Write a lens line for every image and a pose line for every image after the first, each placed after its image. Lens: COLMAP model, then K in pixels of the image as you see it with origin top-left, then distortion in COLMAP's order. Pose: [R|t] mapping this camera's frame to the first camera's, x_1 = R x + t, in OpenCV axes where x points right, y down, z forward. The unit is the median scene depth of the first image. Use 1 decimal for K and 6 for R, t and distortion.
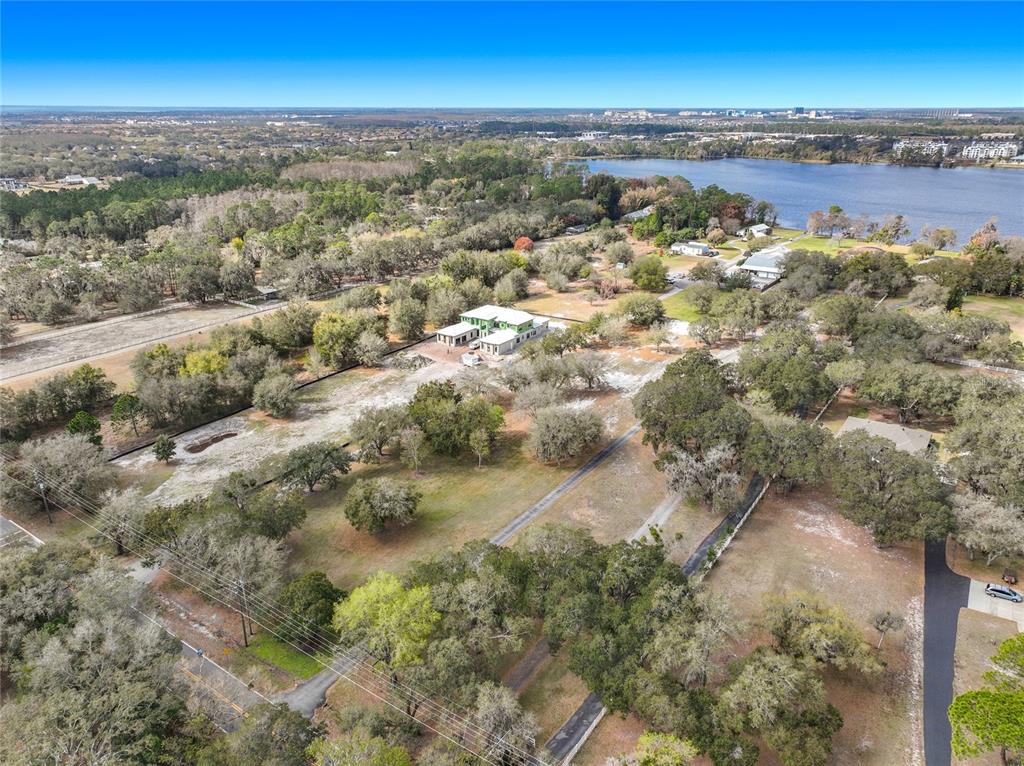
lens RADIAL K [[720.0, 0, 512.0], [0, 720.0, 383.0], [0, 0, 1]] dist [0.000601, 0.014111]
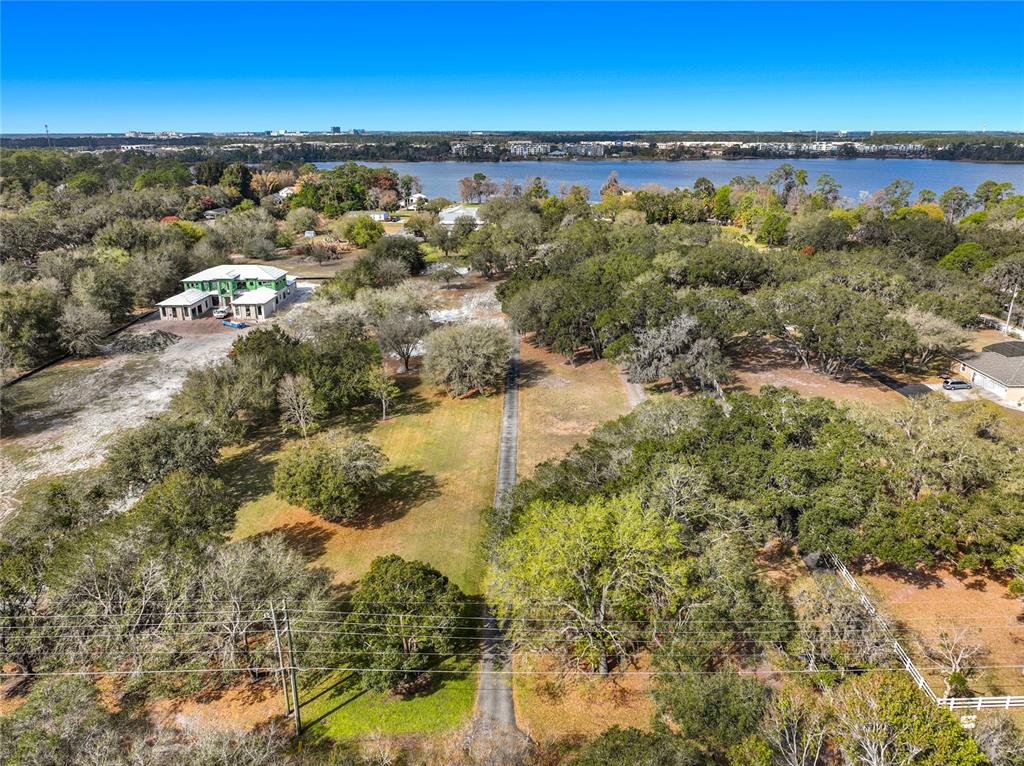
lens RADIAL K [[746.7, 0, 524.7], [0, 746.7, 366.9], [0, 0, 1]] dist [-0.013243, 0.001812]
pose [[0.824765, -0.175251, 0.537633, -0.232895], [0.205954, 0.978557, 0.003031, 0.067779], [-0.526636, 0.108228, 0.843173, 0.213123]]
